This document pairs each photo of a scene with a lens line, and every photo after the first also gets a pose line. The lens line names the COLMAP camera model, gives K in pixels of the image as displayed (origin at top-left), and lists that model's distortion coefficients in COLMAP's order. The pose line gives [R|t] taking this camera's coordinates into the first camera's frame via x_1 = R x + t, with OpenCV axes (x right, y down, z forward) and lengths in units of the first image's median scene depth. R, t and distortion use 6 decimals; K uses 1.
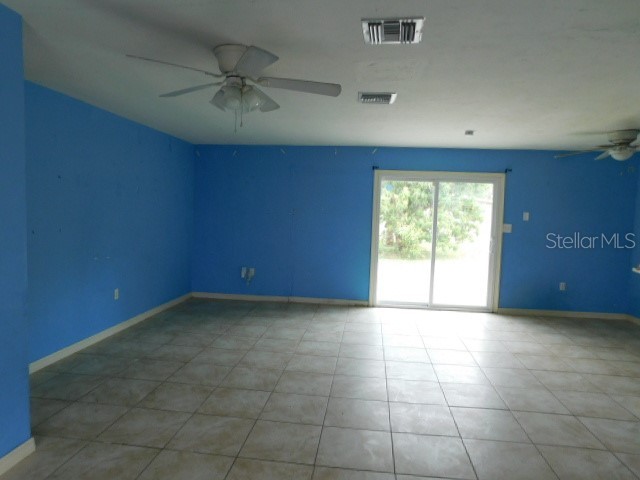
lens RADIAL K [[428.9, 0, 320.0], [0, 428.9, 240.0], [0, 0, 1]] dist [-0.076310, 0.072189]
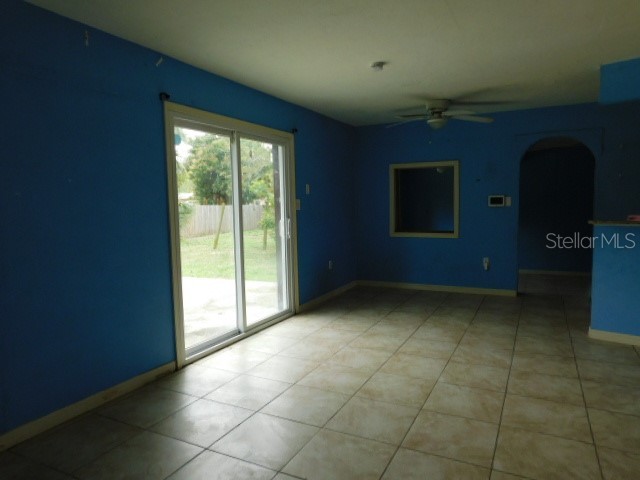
lens RADIAL K [[428.9, 0, 320.0], [0, 428.9, 240.0], [0, 0, 1]] dist [-0.076310, 0.072189]
pose [[0.350526, -0.119849, 0.928853, -0.294334], [0.099099, 0.990957, 0.090465, -0.030145], [-0.931295, 0.060338, 0.359233, 0.679400]]
